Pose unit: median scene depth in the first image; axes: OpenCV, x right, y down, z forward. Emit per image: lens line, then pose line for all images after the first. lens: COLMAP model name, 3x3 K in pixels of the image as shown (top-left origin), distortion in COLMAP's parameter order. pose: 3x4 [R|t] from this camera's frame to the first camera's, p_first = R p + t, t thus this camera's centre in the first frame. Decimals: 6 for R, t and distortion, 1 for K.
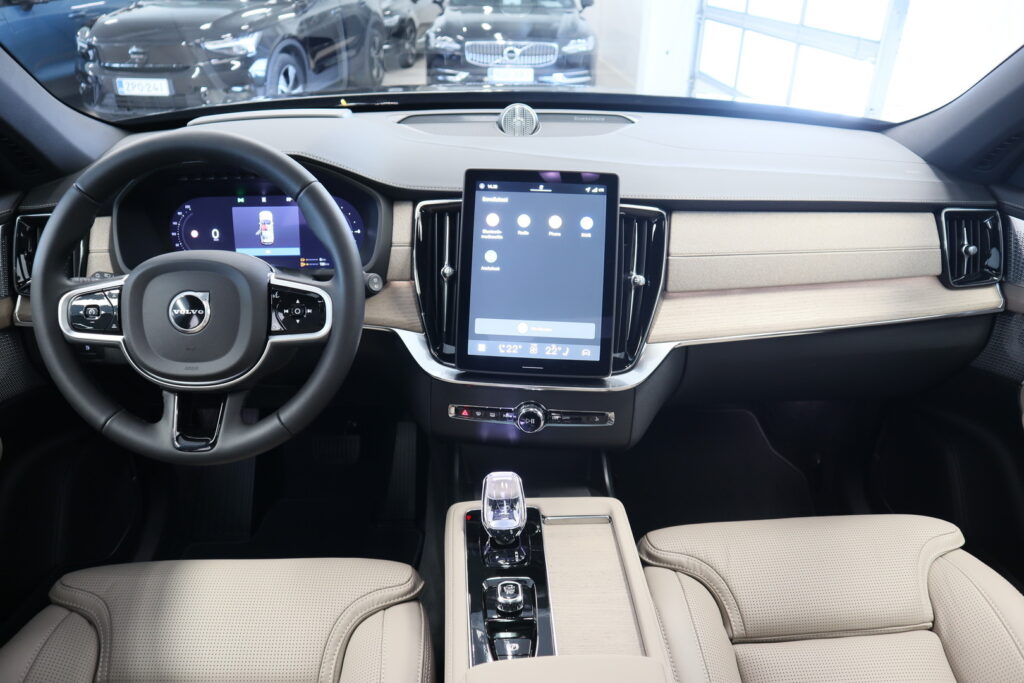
lens RADIAL K [[739.5, 0, 511.6], [0, 739.5, 351.6], [0, 0, 1]] dist [-0.076928, 0.062532]
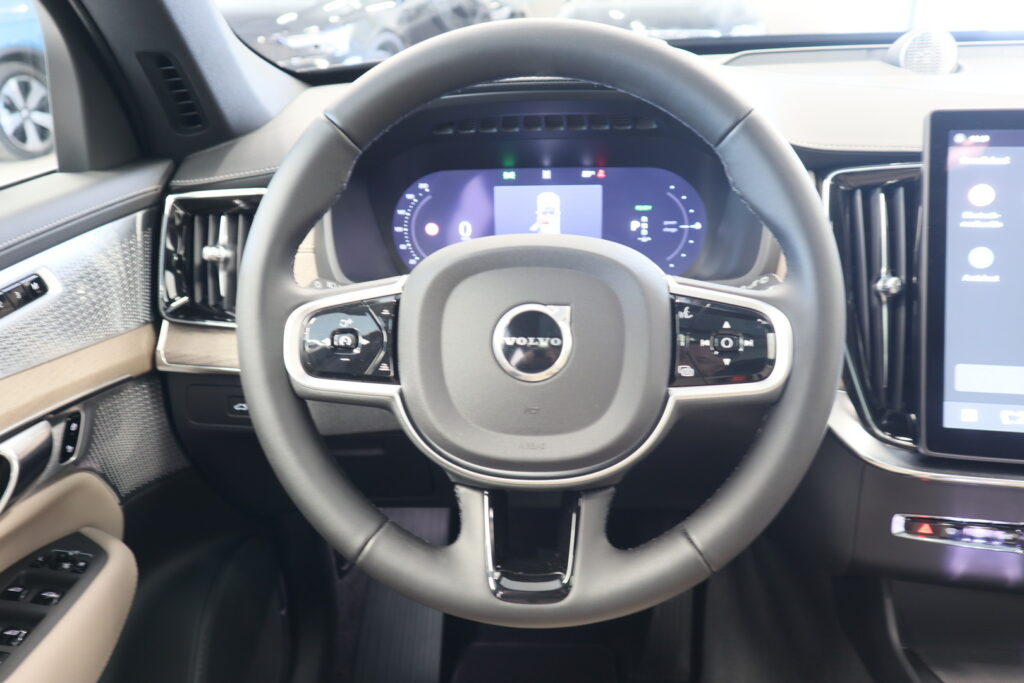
lens RADIAL K [[876.4, 0, 512.0], [0, 876.4, 341.5], [0, 0, 1]] dist [-0.004895, 0.003641]
pose [[0.996751, 0.004733, -0.080405, -0.338762], [-0.012261, 0.995554, -0.093392, 0.005559], [0.079605, 0.094075, 0.992377, 0.294099]]
